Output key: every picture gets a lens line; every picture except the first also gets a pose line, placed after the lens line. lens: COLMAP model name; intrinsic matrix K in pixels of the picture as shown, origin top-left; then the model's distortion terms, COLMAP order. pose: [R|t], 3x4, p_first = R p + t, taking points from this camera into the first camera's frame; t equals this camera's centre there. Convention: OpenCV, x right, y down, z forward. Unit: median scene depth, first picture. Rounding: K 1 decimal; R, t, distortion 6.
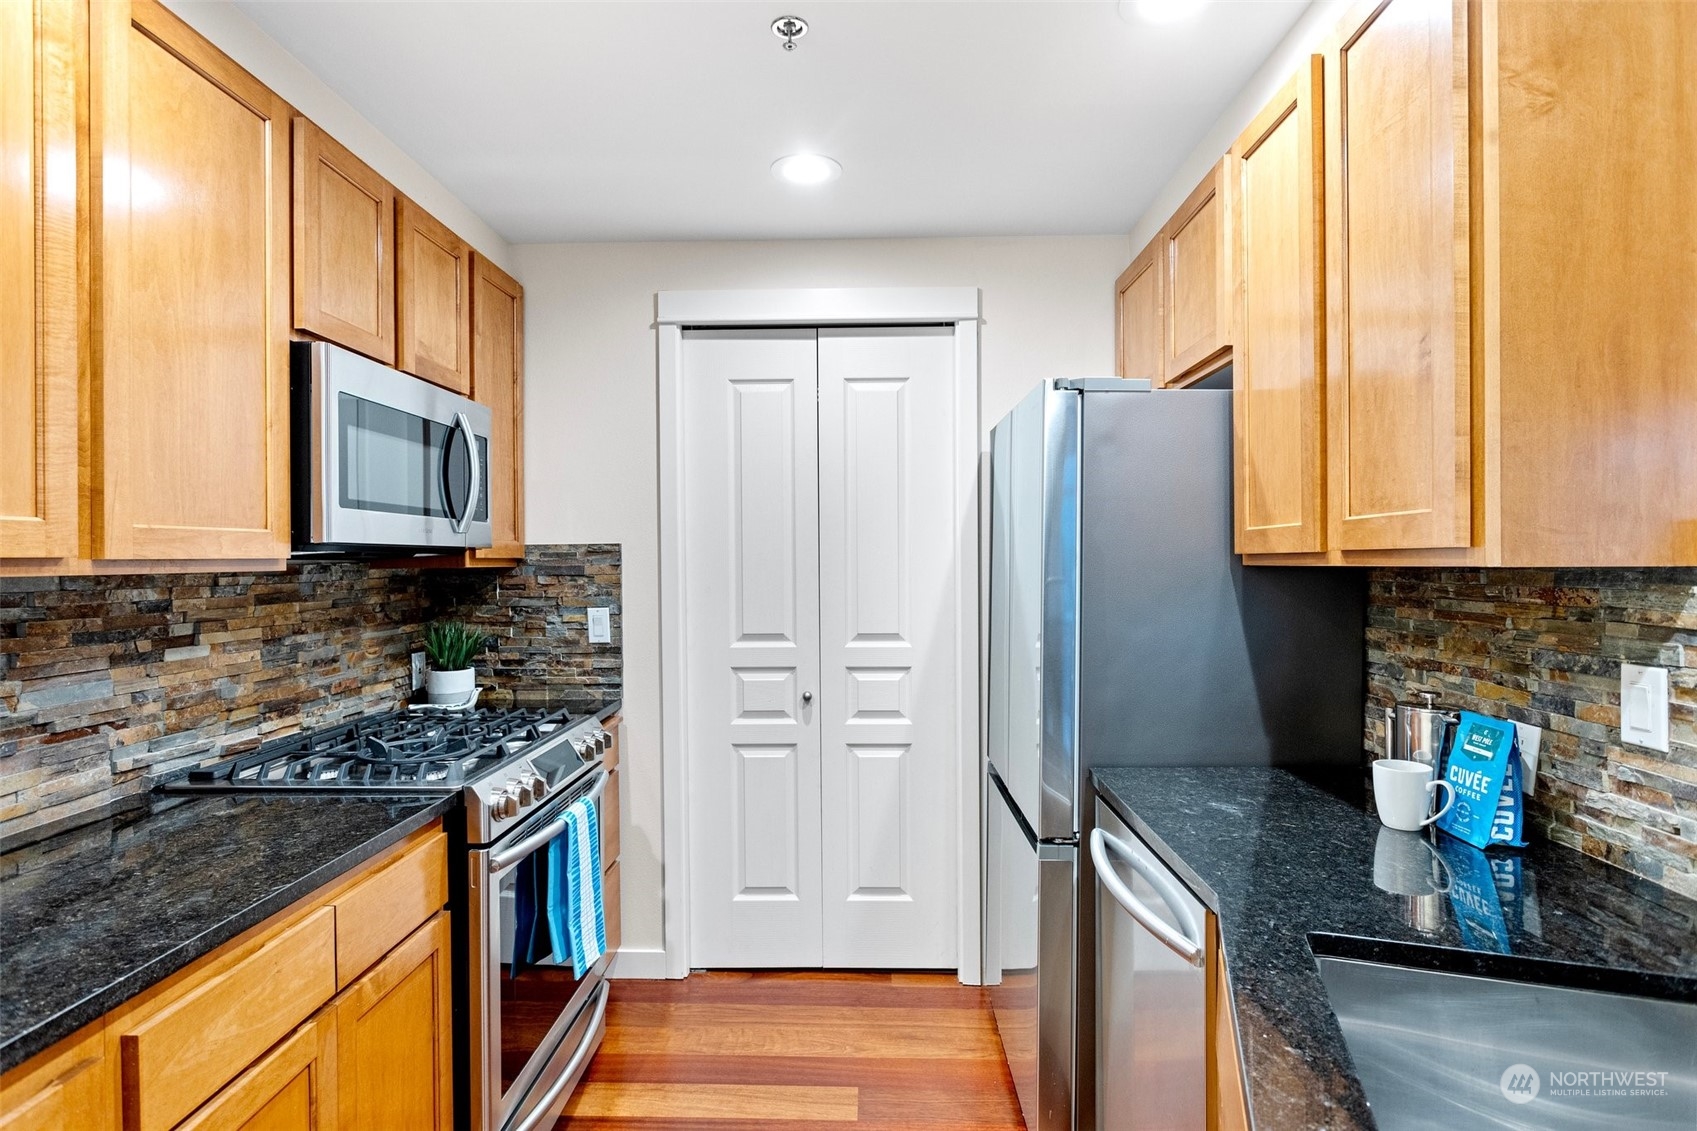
lens RADIAL K [[906.3, 0, 863.0], [0, 906.3, 559.5], [0, 0, 1]] dist [0.006571, 0.003748]
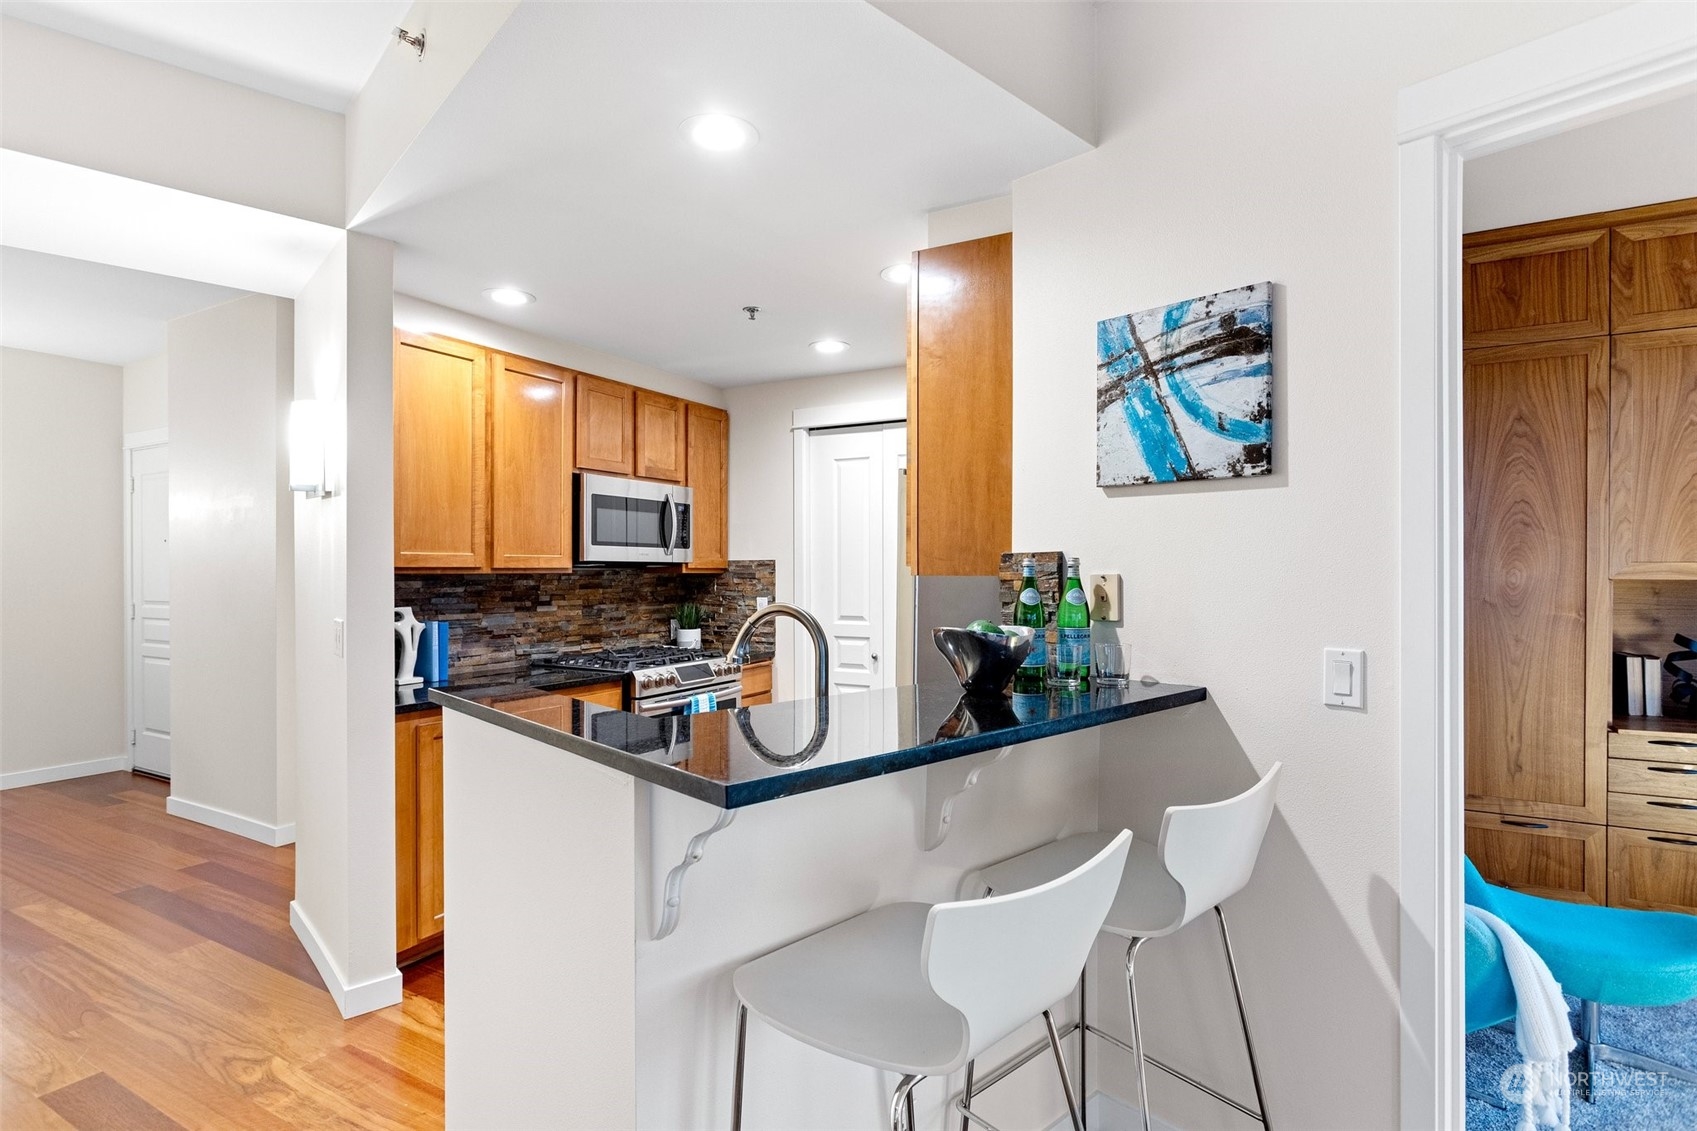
lens RADIAL K [[839.3, 0, 821.4], [0, 839.3, 572.1], [0, 0, 1]] dist [-0.005090, -0.001039]
pose [[0.879994, 0.008044, -0.474916, 0.785130], [-0.006736, 0.999967, 0.004456, -0.003194], [0.474937, -0.000722, 0.880020, -0.480704]]
